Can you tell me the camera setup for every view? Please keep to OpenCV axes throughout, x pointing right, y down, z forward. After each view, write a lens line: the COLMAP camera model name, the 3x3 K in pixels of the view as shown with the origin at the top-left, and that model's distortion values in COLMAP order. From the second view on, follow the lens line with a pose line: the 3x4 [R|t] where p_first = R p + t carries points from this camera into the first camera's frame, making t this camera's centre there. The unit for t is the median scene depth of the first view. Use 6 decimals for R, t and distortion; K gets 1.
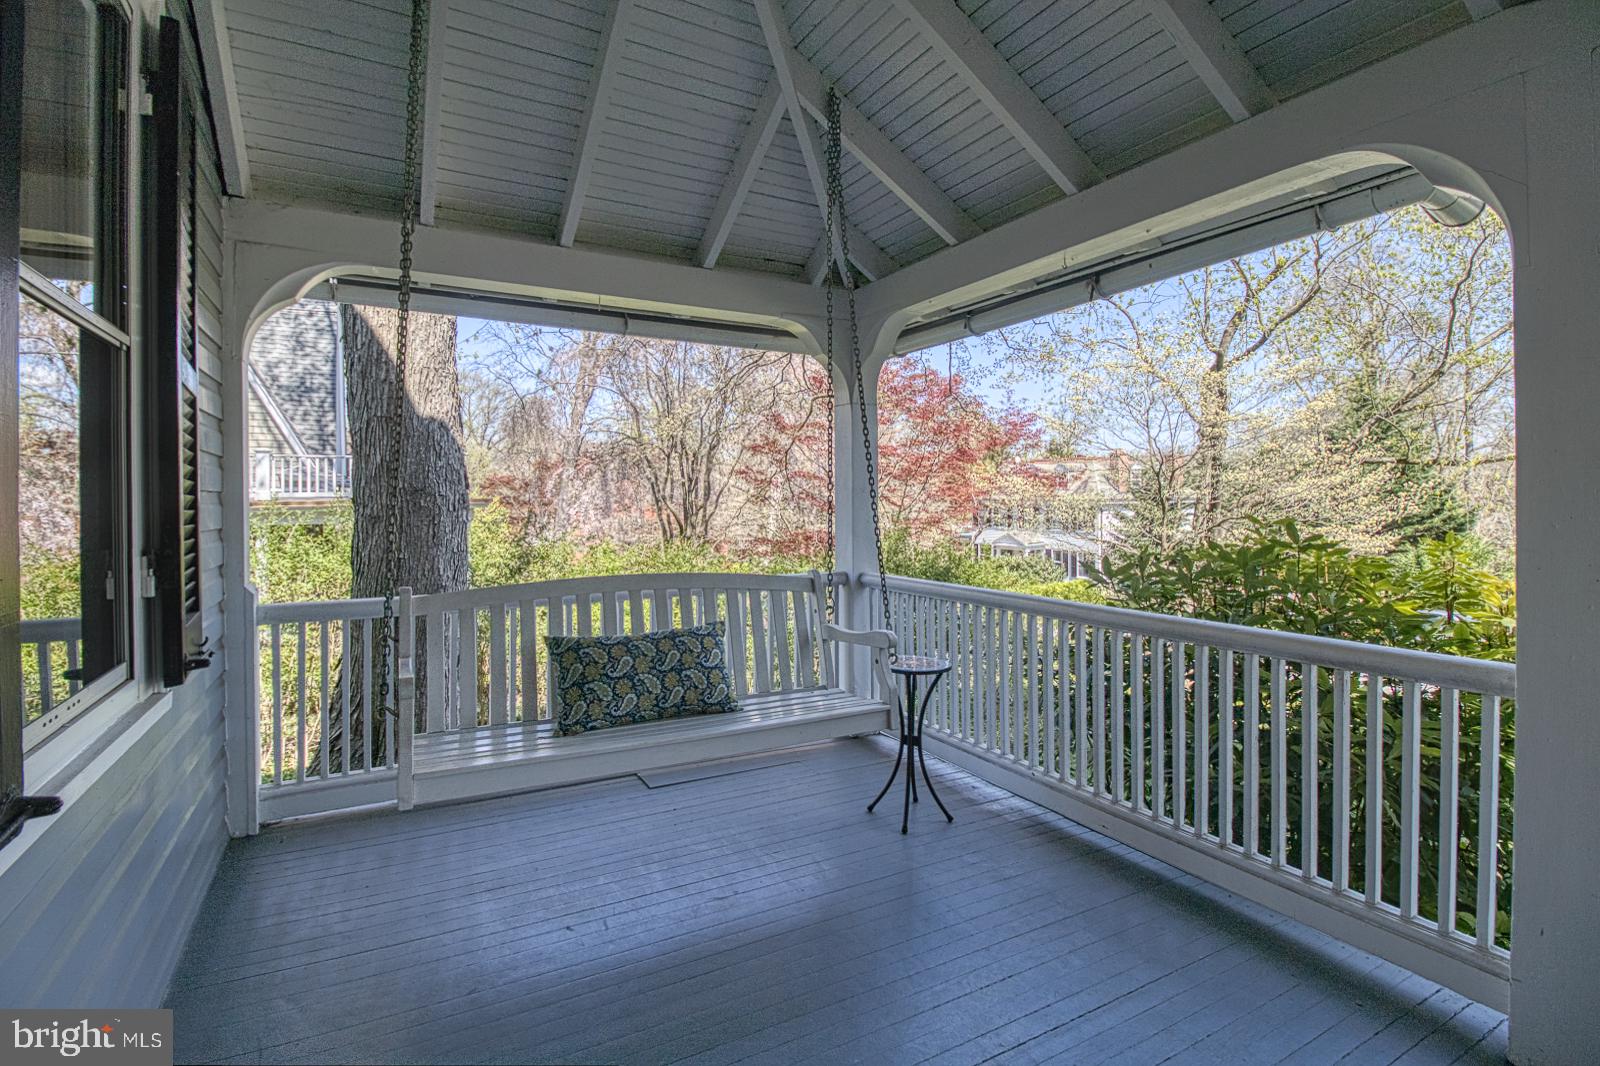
lens RADIAL K [[755.1, 0, 801.6], [0, 755.1, 499.6], [0, 0, 1]] dist [-0.005528, -0.004786]
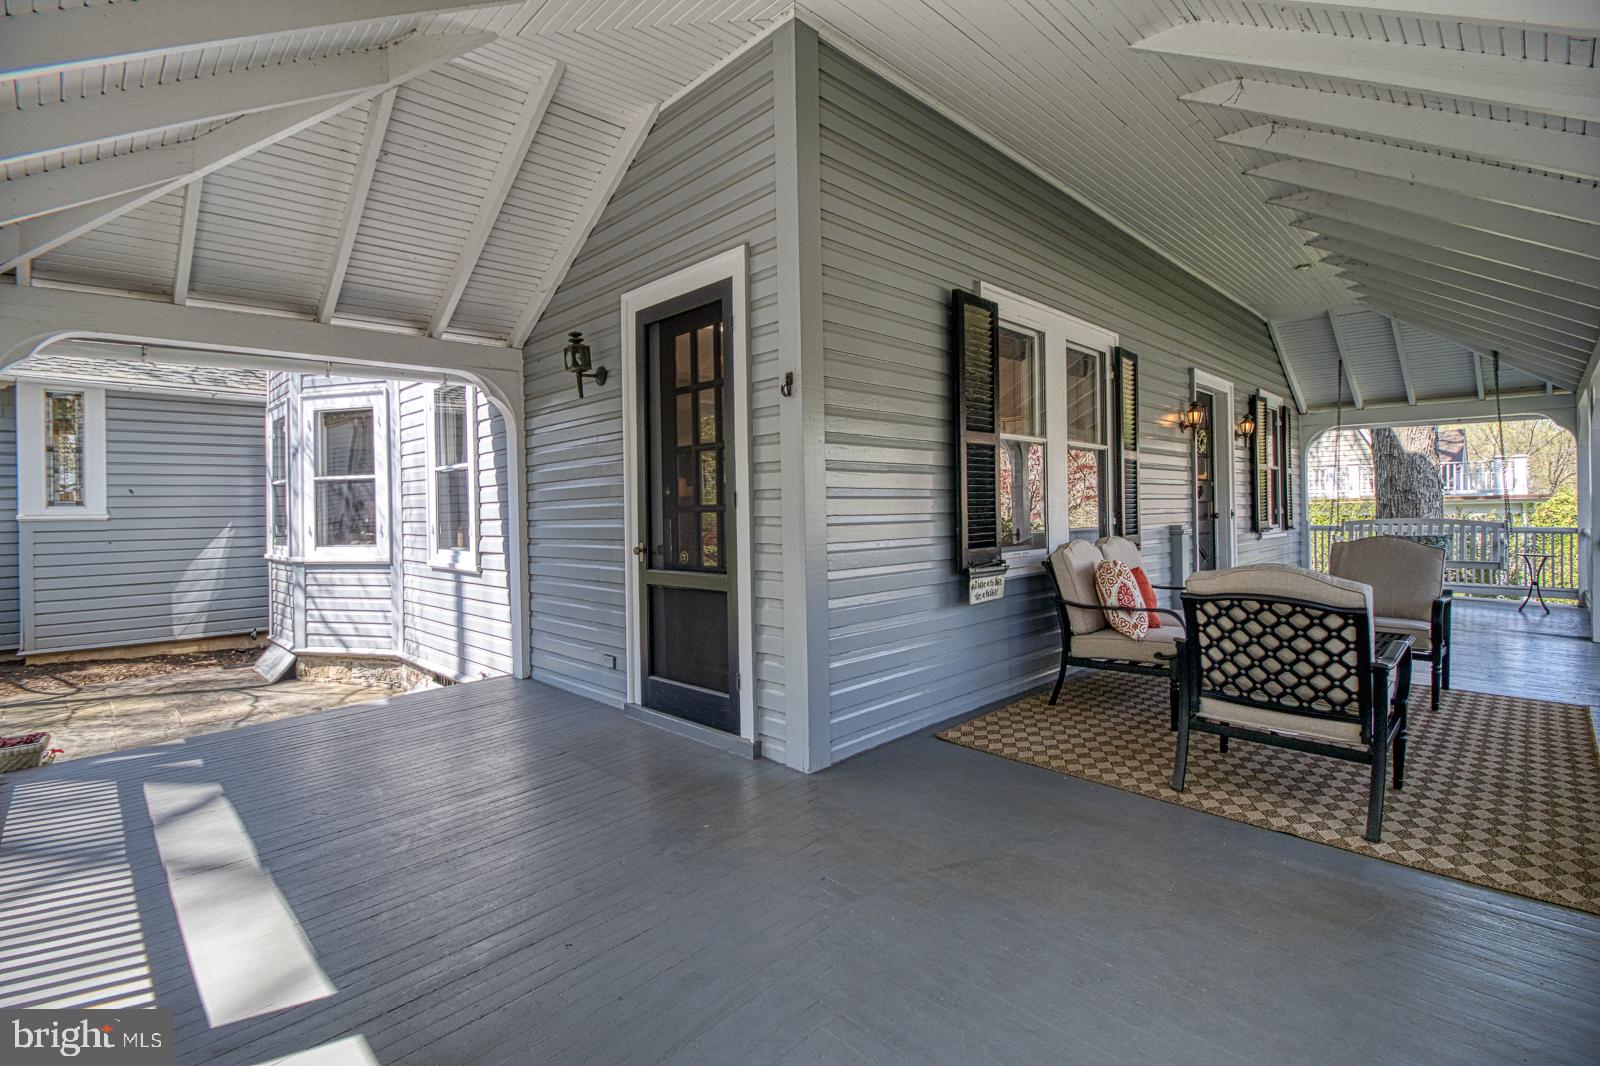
lens RADIAL K [[755.1, 0, 788.4], [0, 755.1, 508.1], [0, 0, 1]] dist [-0.005528, -0.004786]
pose [[0.264531, -0.011939, -0.964303, 2.134768], [0.018900, 0.999795, -0.007194, 0.036503], [0.964192, -0.016323, 0.264703, -2.415610]]
